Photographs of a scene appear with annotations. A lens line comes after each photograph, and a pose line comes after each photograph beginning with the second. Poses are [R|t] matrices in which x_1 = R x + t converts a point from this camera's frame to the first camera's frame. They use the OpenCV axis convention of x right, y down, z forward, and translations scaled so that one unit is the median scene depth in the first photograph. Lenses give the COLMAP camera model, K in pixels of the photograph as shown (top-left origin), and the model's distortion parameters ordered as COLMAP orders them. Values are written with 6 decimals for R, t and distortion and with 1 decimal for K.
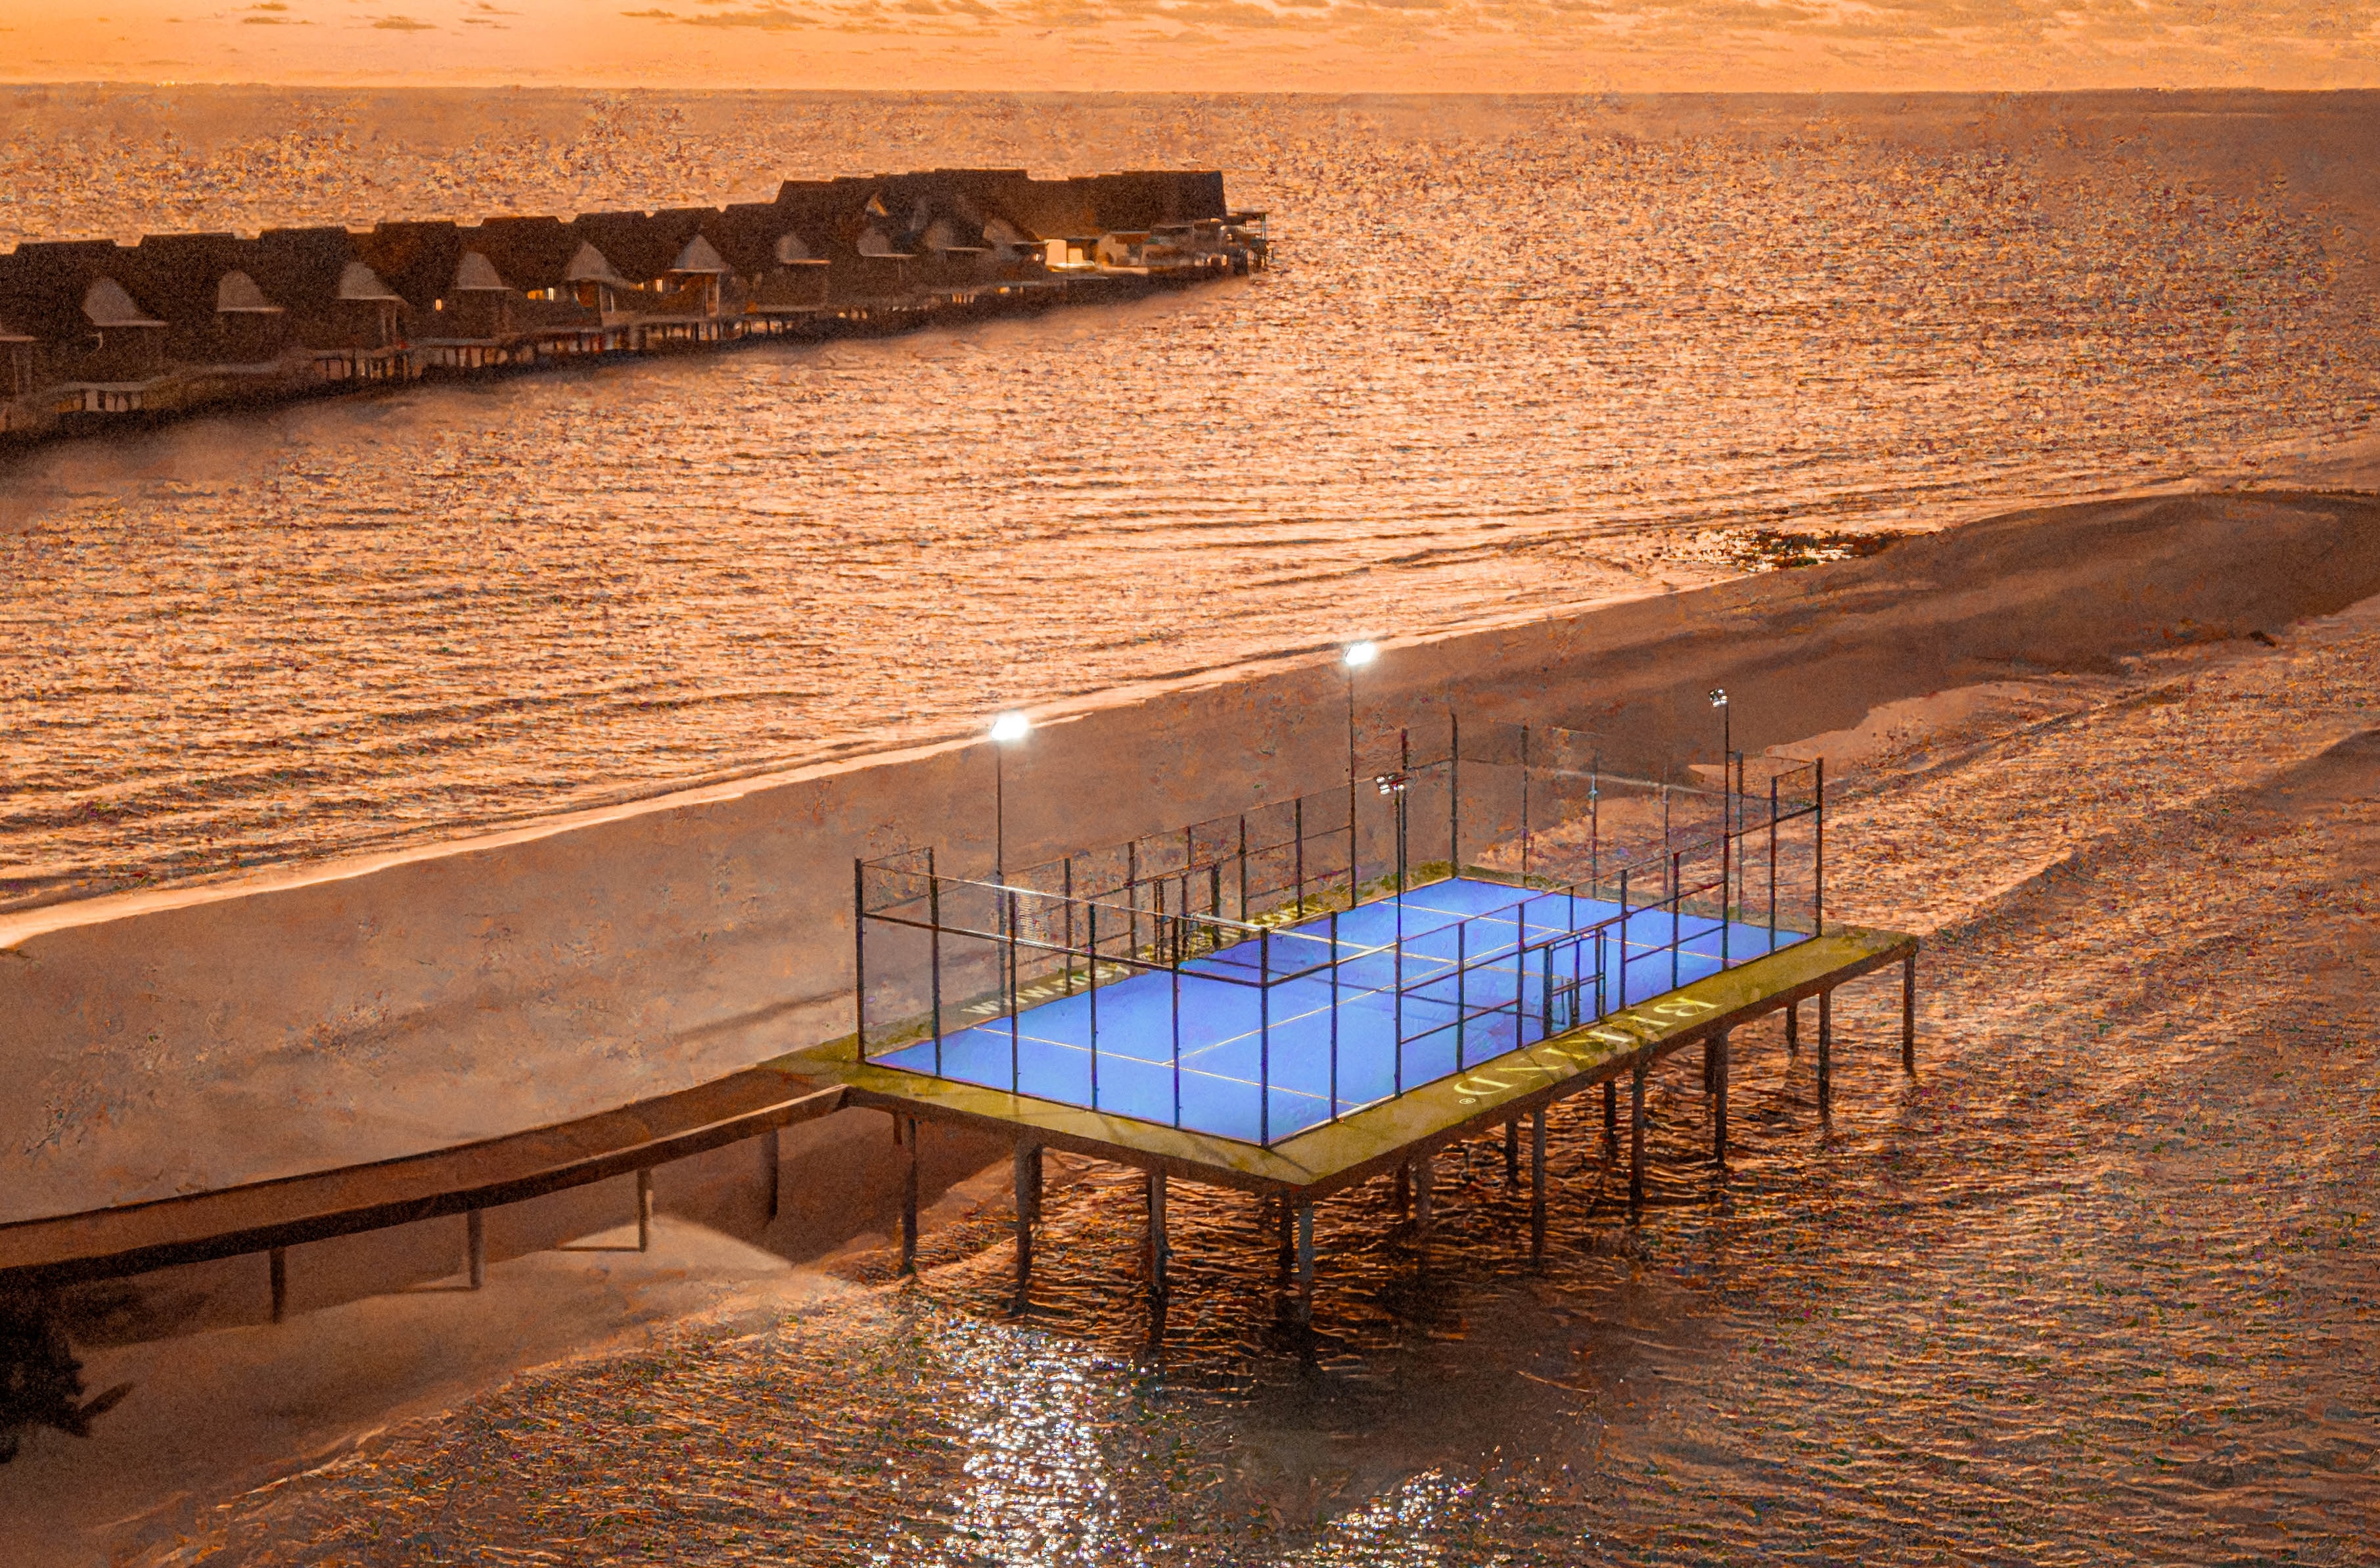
lens RADIAL K [[3775.8, 0, 1190.0], [0, 3775.8, 784.0], [0, 0, 1]] dist [-0.013783, -0.003622]
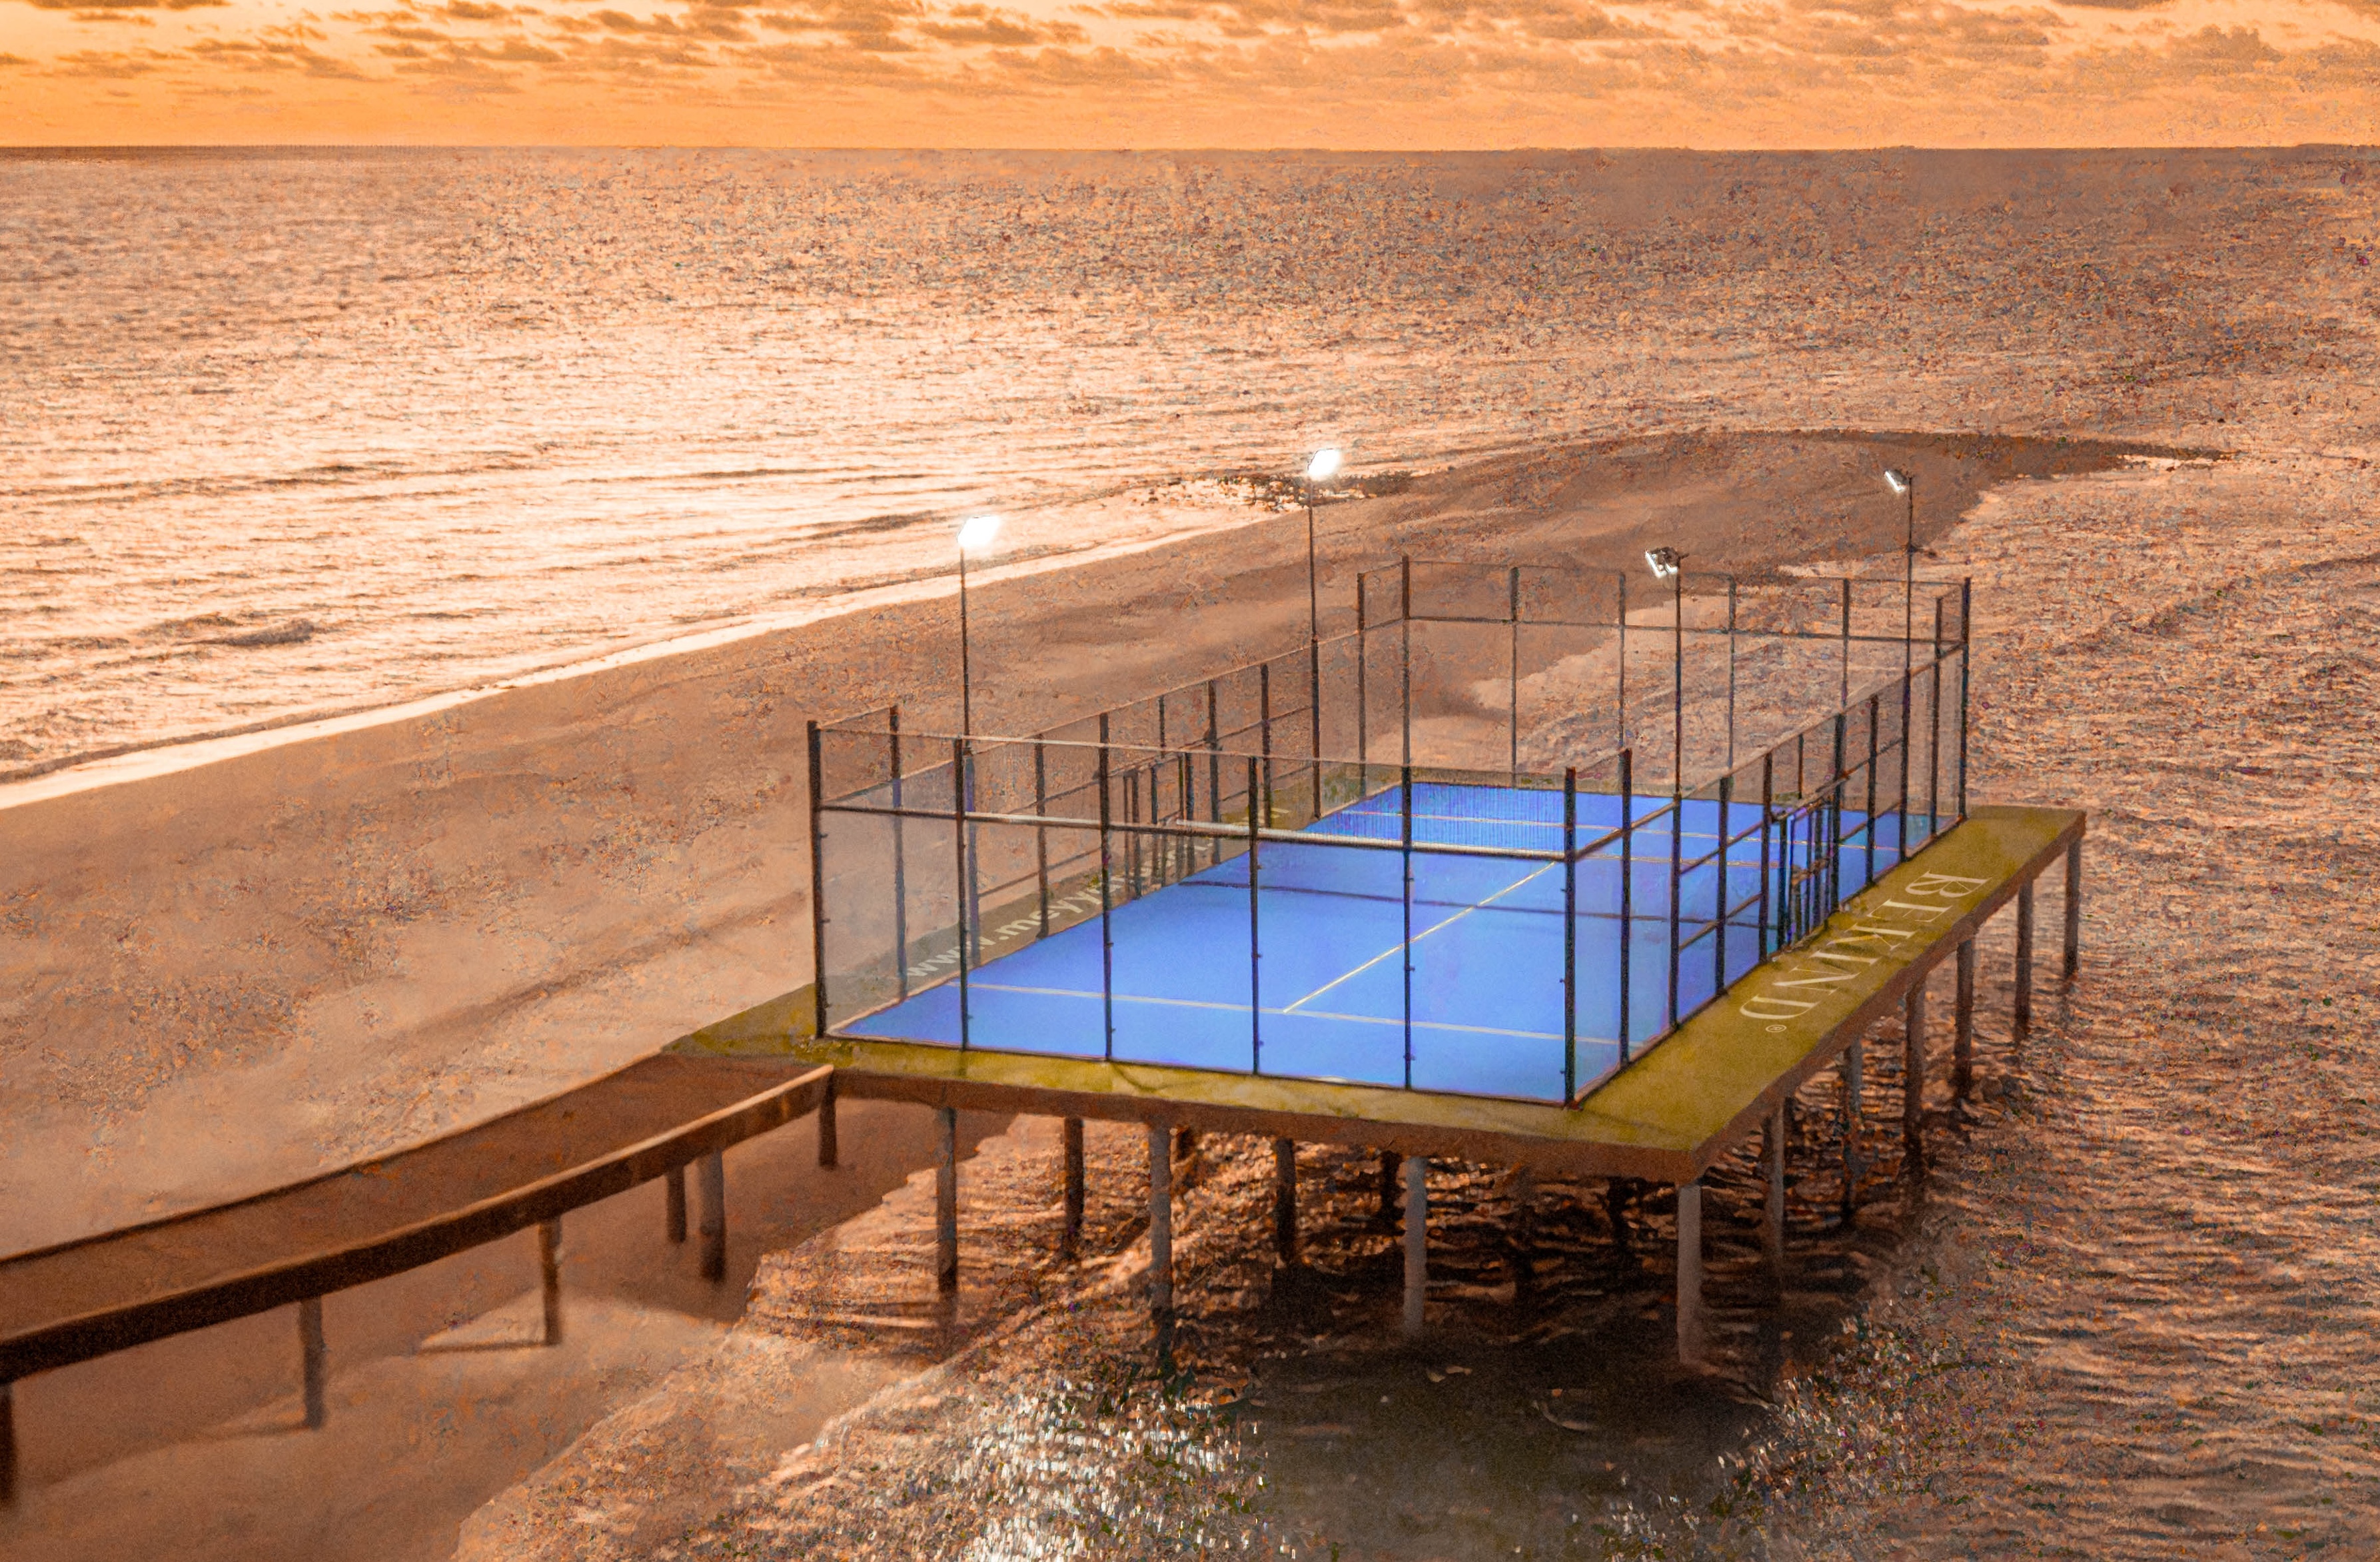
lens RADIAL K [[3775.8, 0, 1190.0], [0, 3775.8, 781.0], [0, 0, 1]] dist [-0.013783, -0.003622]
pose [[0.956127, -0.032831, 0.291108, -0.216960], [0.043807, 0.998551, -0.031264, 0.053546], [-0.289660, 0.042644, 0.956179, 0.361516]]
